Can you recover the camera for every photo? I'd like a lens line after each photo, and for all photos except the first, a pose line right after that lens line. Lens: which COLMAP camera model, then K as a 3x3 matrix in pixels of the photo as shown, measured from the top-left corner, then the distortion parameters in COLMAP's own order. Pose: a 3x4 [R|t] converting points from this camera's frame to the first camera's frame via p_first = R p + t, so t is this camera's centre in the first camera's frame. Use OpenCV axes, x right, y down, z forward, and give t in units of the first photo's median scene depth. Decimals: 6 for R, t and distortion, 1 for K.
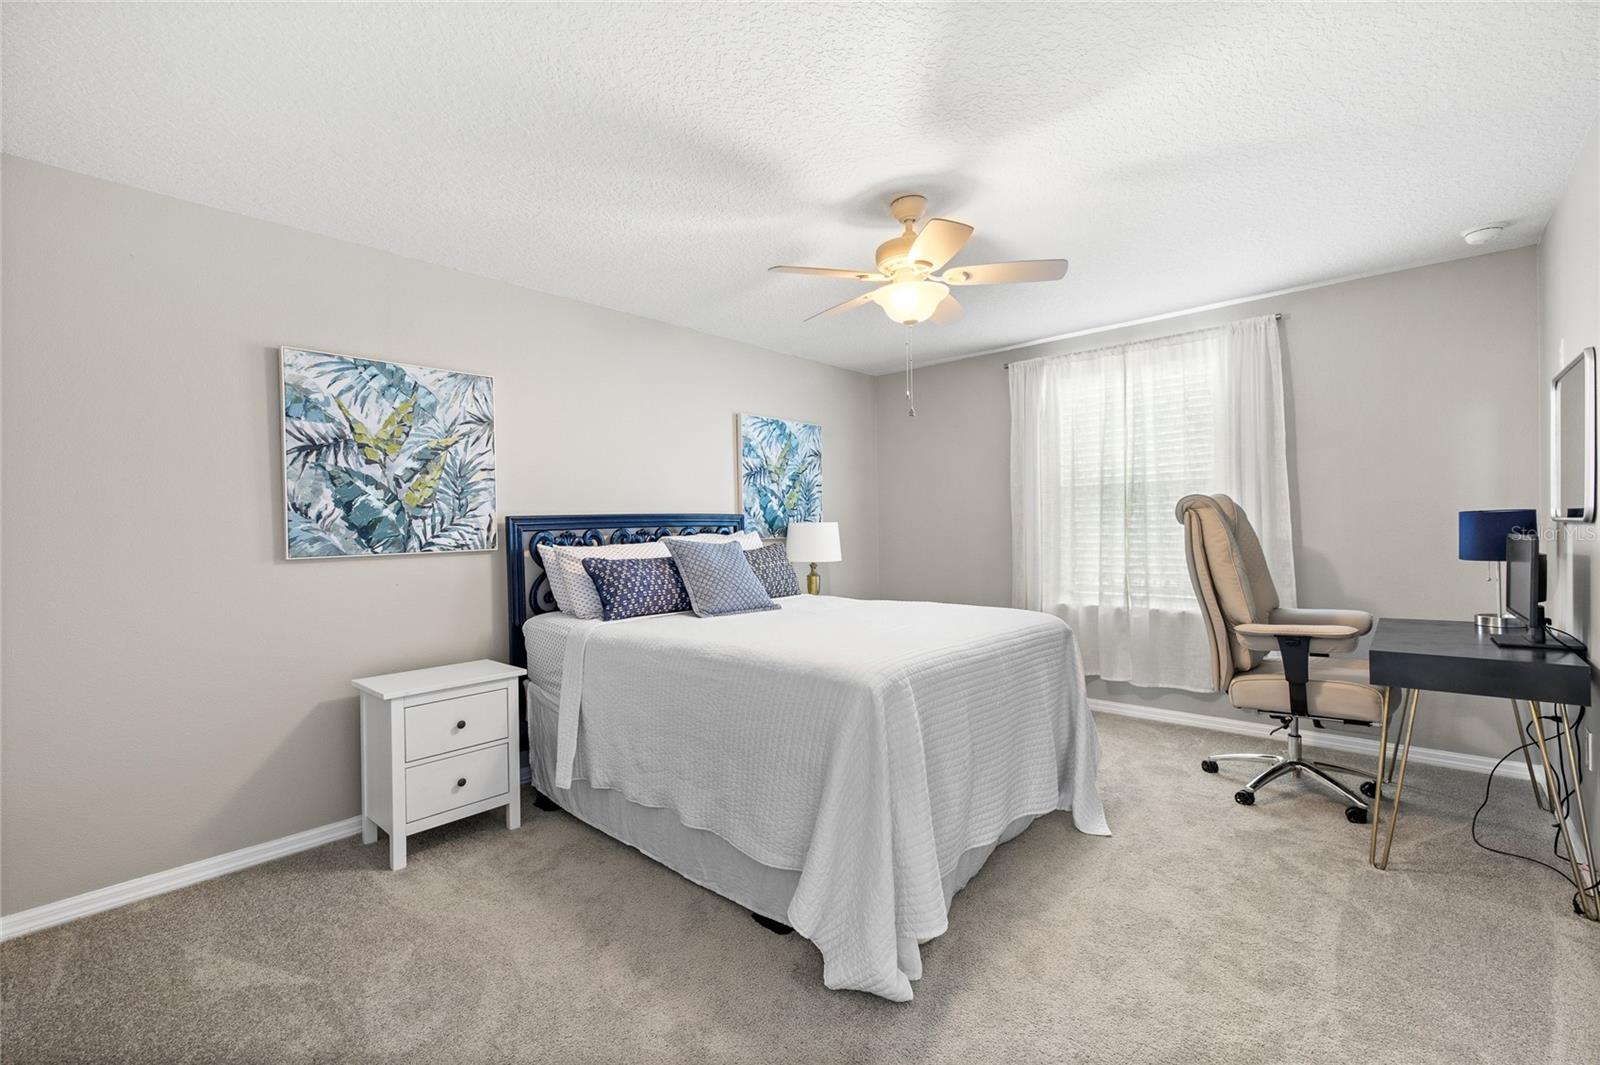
lens RADIAL K [[685.9, 0, 803.2], [0, 685.9, 531.4], [0, 0, 1]] dist [0.002621, -0.000987]
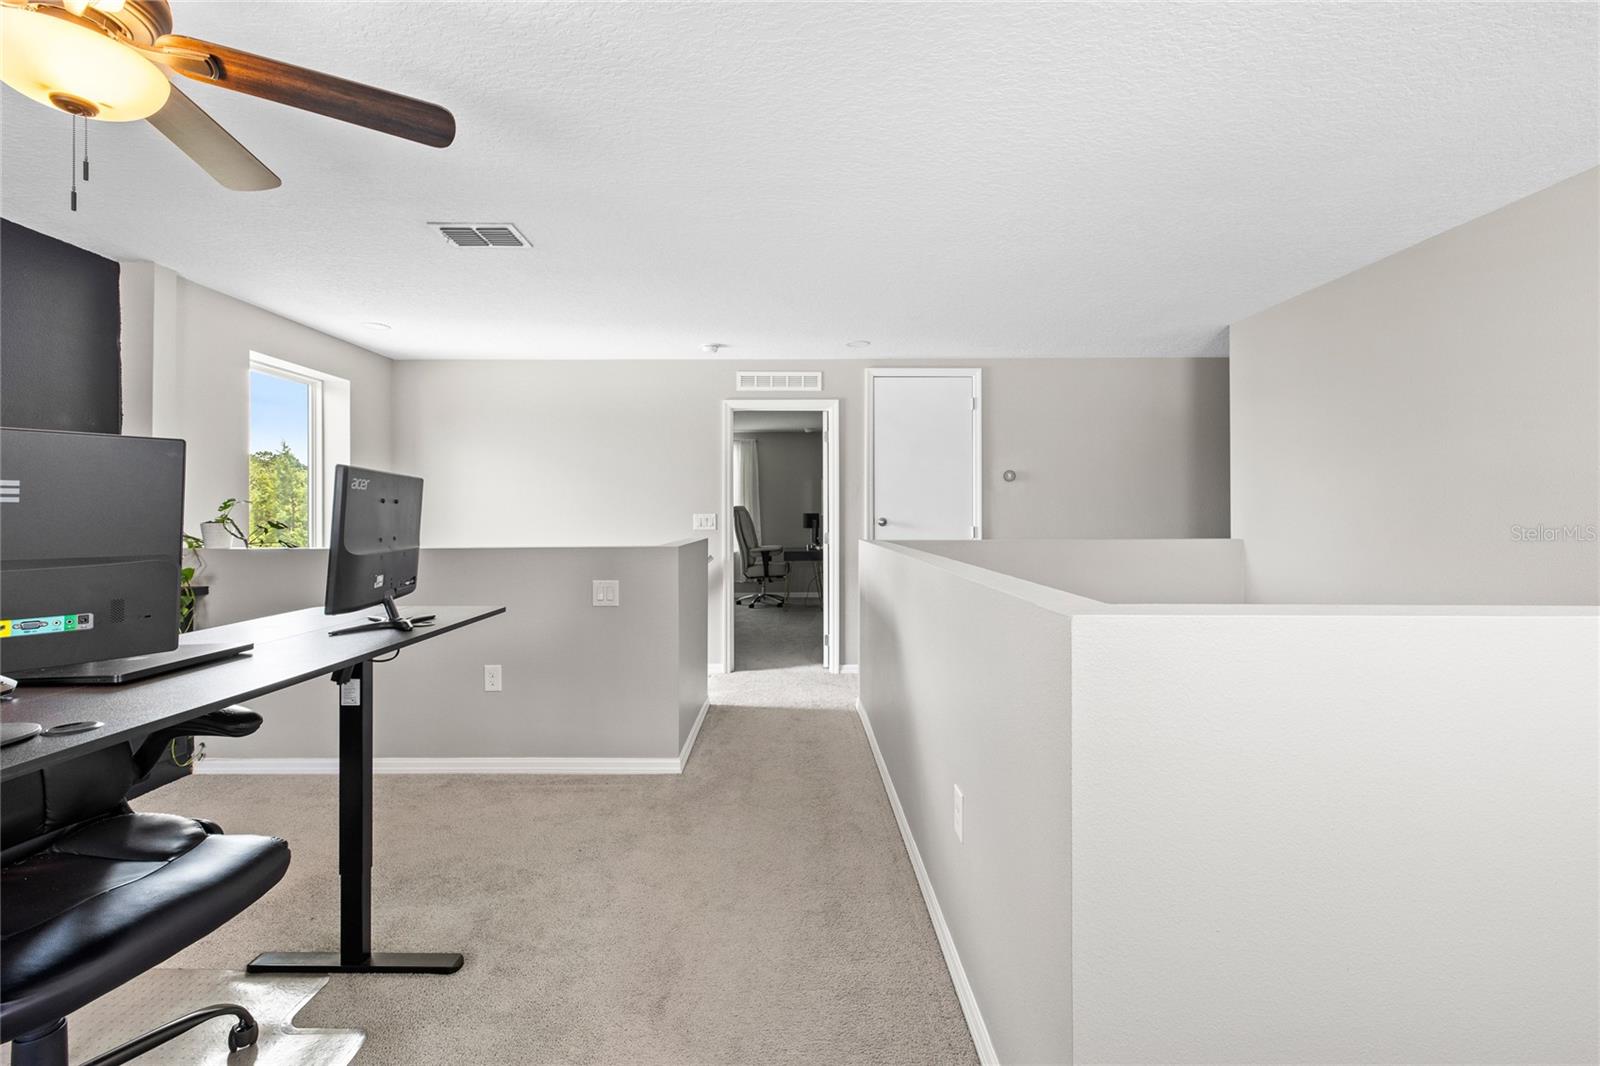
lens RADIAL K [[685.9, 0, 795.9], [0, 685.9, 509.8], [0, 0, 1]] dist [0.002621, -0.000987]
pose [[0.750632, 0.012832, 0.660596, -1.223396], [-0.003525, 0.999875, -0.015416, 0.005488], [-0.660711, 0.009243, 0.750583, -1.419042]]
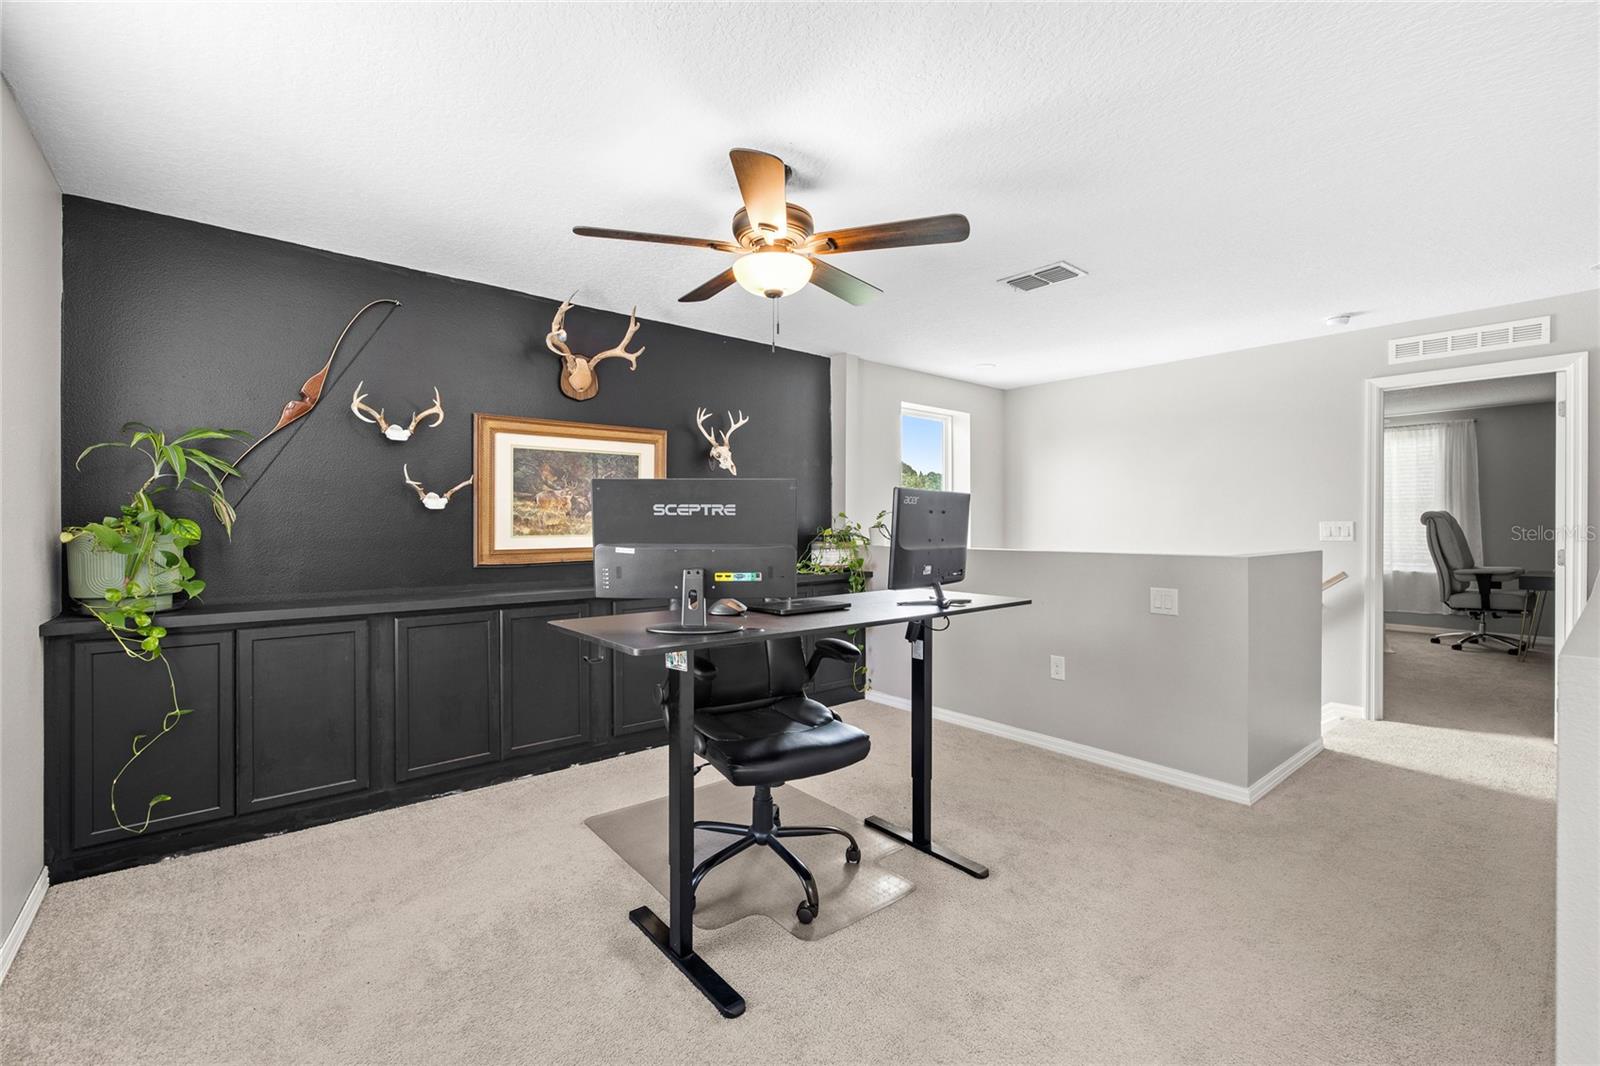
lens RADIAL K [[685.9, 0, 798.8], [0, 685.9, 527.6], [0, 0, 1]] dist [0.002621, -0.000987]
pose [[0.988514, 0.011205, -0.150715, -1.147068], [-0.010444, 0.999928, 0.005838, 0.005439], [0.150770, -0.004197, 0.988560, -1.539835]]
